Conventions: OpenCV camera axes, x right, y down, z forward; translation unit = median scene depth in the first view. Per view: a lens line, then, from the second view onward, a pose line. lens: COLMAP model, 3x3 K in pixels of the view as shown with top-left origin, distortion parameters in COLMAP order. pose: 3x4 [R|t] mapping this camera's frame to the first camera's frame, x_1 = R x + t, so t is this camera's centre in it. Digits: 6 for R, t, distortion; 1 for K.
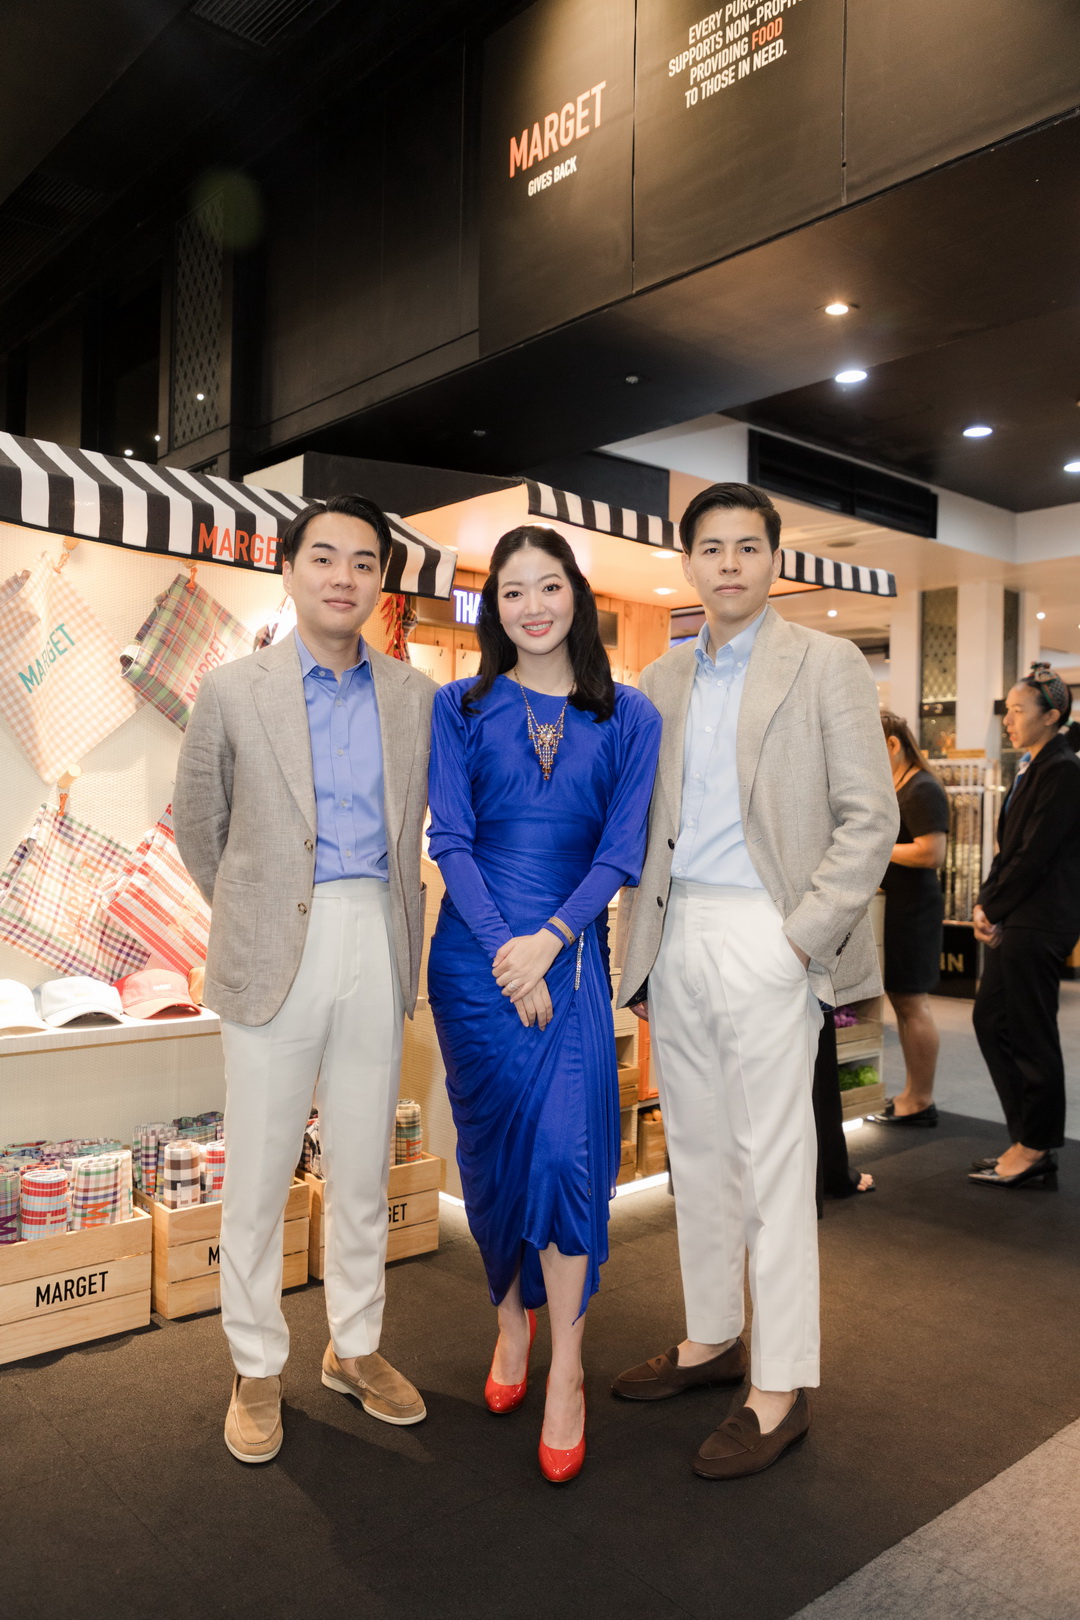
lens RADIAL K [[1208.4, 0, 540.0], [0, 1208.4, 810.0], [0, 0, 1]] dist [-0.019218, 0.008753]
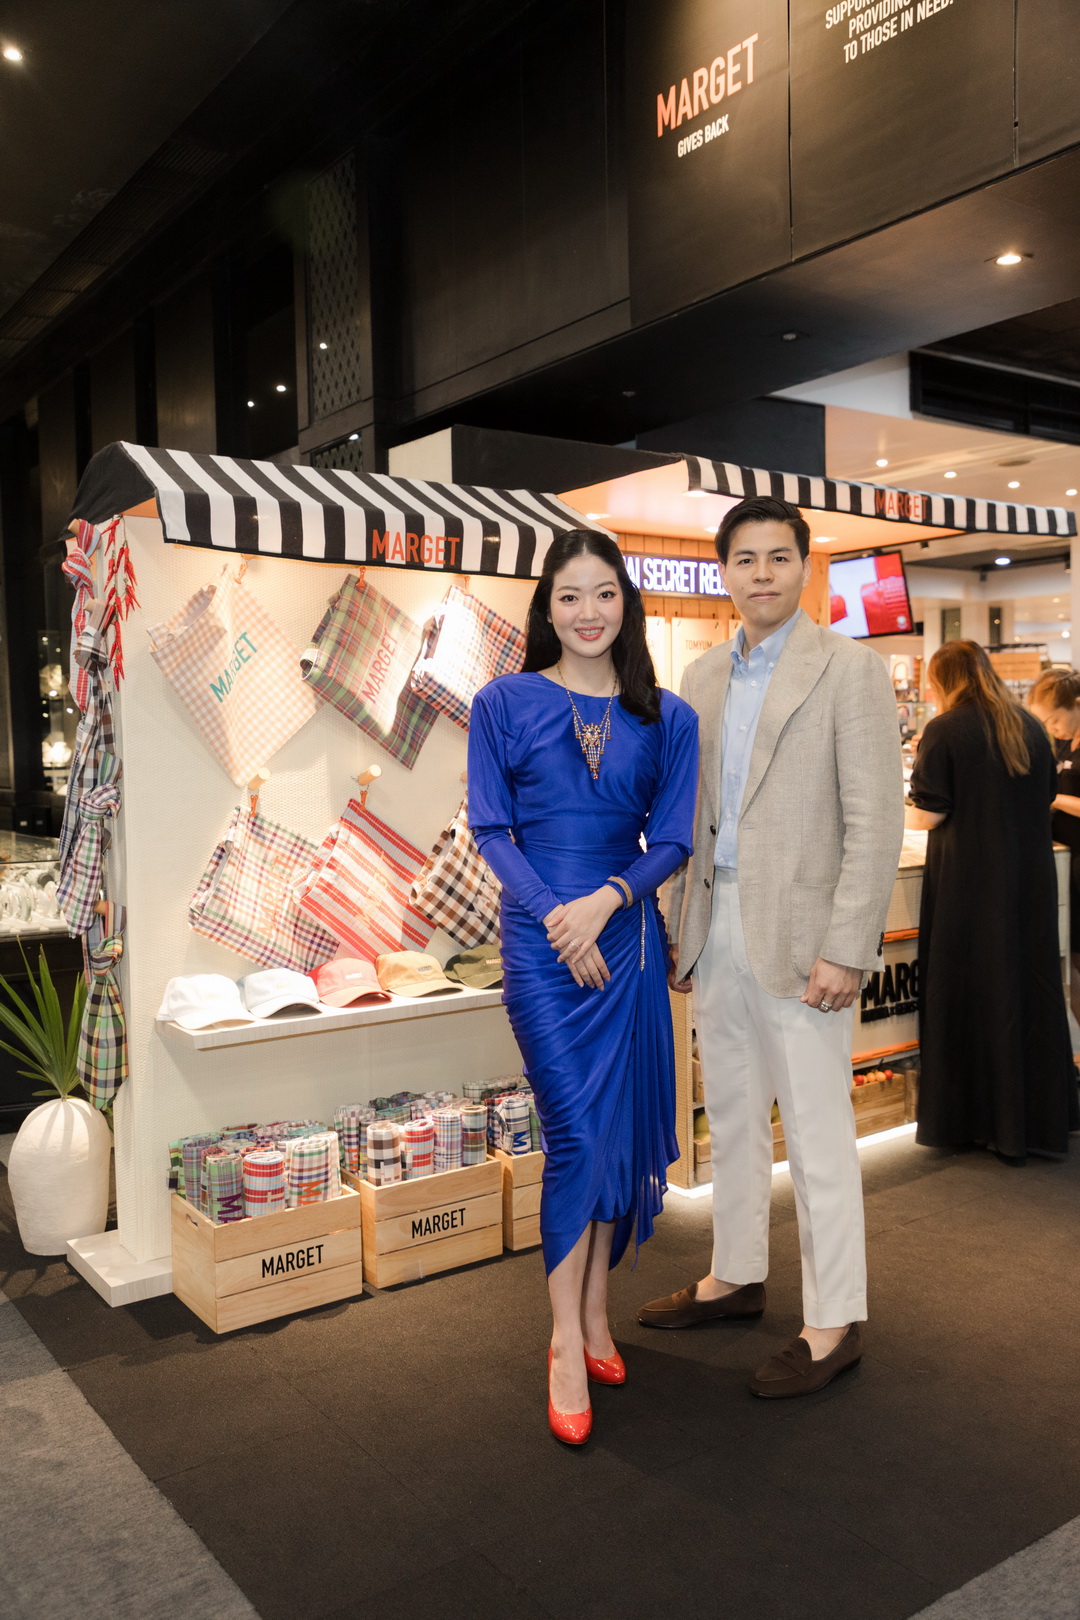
lens RADIAL K [[1325.3, 0, 540.0], [0, 1325.3, 810.0], [0, 0, 1]] dist [-0.001752, 0.032014]
pose [[0.994275, -0.032803, -0.101696, -0.032352], [0.038656, 0.997675, 0.056128, -0.055765], [0.099618, -0.059738, 0.993231, -0.117848]]
